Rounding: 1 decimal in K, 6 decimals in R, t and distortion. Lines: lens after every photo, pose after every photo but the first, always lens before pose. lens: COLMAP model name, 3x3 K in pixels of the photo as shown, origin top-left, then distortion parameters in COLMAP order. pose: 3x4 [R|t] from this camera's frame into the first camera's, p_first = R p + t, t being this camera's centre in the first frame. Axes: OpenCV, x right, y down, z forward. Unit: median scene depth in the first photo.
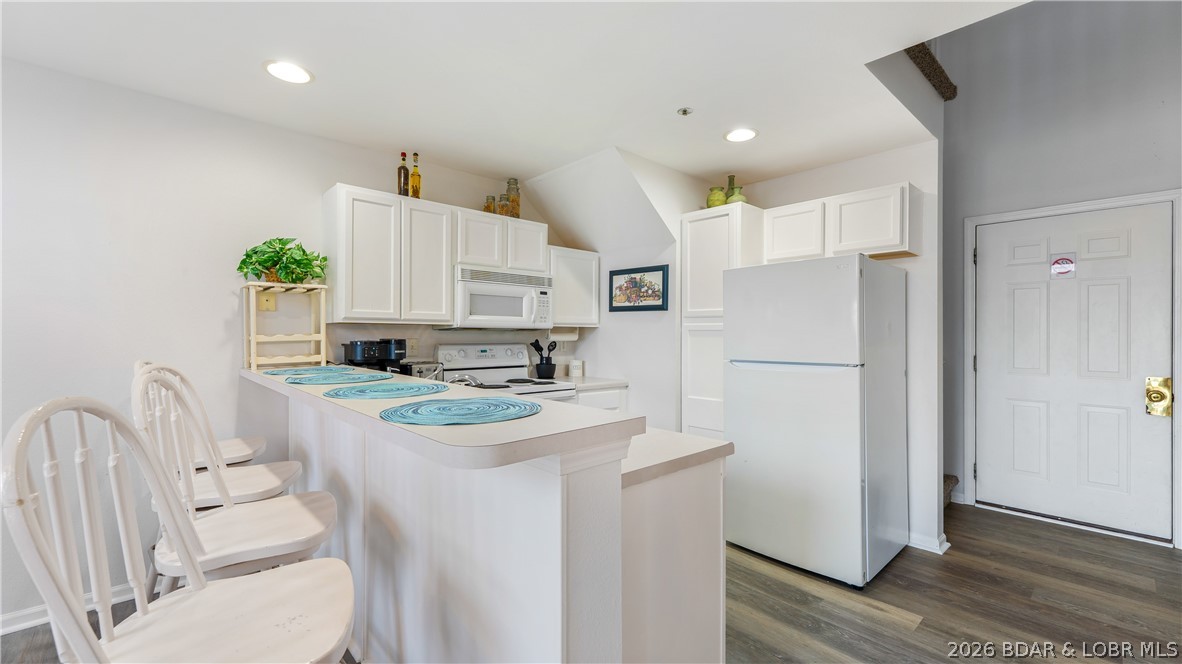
lens RADIAL K [[484.4, 0, 591.0], [0, 484.4, 332.0], [0, 0, 1]] dist [-0.000052, -0.000005]
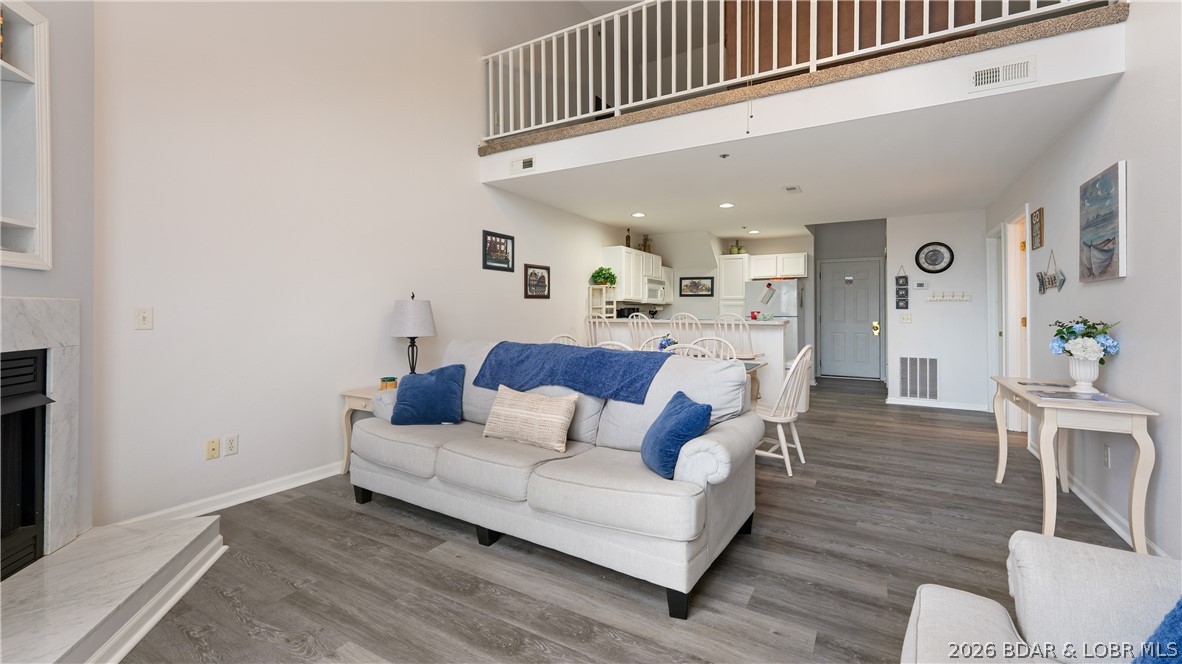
lens RADIAL K [[497.2, 0, 587.3], [0, 497.2, 311.4], [0, 0, 1]] dist [0.000080, 0.000077]
pose [[0.954377, -0.000051, 0.298603, -1.414410], [0.000745, 0.999997, -0.002210, 0.039920], [-0.298602, 0.002332, 0.954375, -1.371685]]
